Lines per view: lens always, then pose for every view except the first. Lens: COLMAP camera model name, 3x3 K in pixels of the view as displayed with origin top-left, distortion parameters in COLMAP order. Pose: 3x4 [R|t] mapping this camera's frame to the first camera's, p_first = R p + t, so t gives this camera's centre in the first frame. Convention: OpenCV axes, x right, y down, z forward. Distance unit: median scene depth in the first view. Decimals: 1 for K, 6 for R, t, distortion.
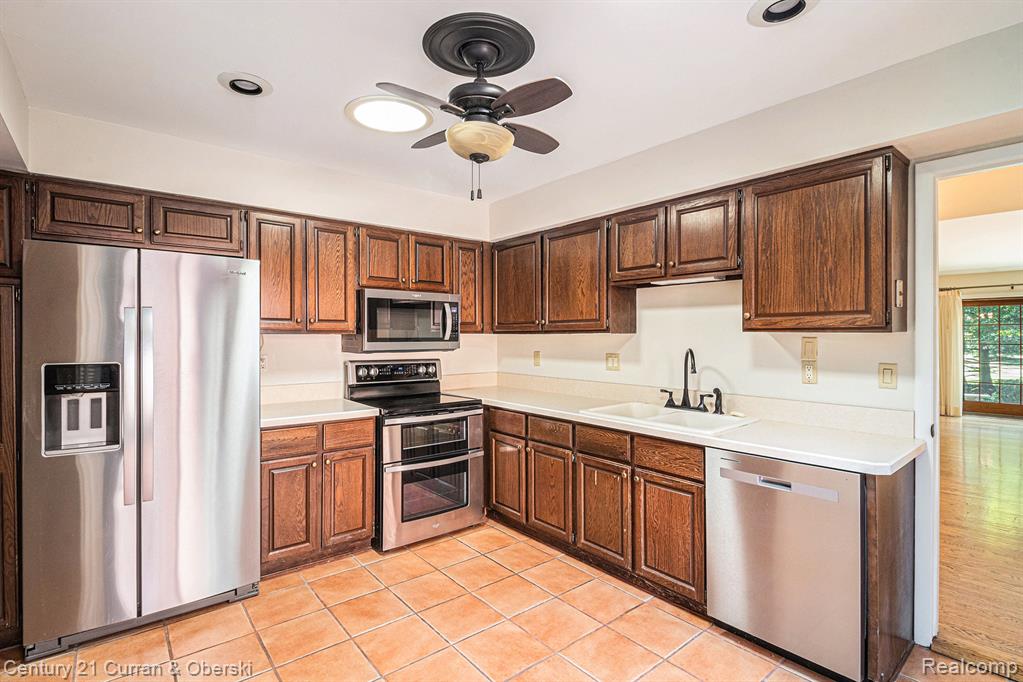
lens RADIAL K [[490.0, 0, 511.5], [0, 490.0, 341.0], [0, 0, 1]] dist [-0.002113, -0.015708]
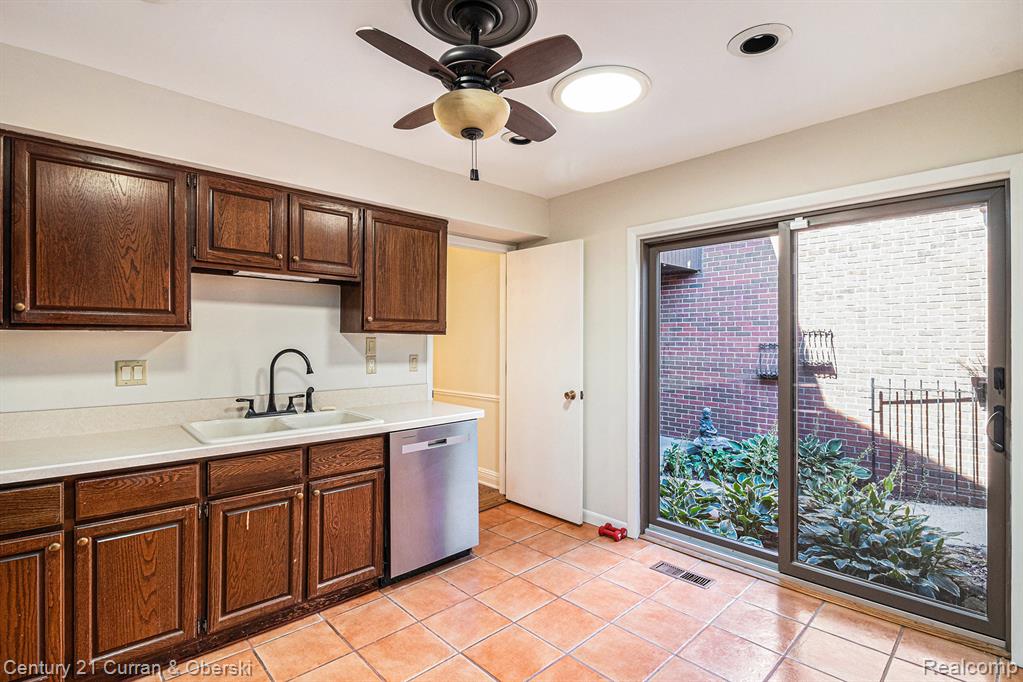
lens RADIAL K [[490.0, 0, 511.5], [0, 490.0, 341.0], [0, 0, 1]] dist [-0.002113, -0.015708]
pose [[-0.077907, -0.005968, 0.996943, -0.655546], [0.003985, 0.999972, 0.006297, -0.005030], [-0.996953, 0.004463, -0.077881, 0.684112]]
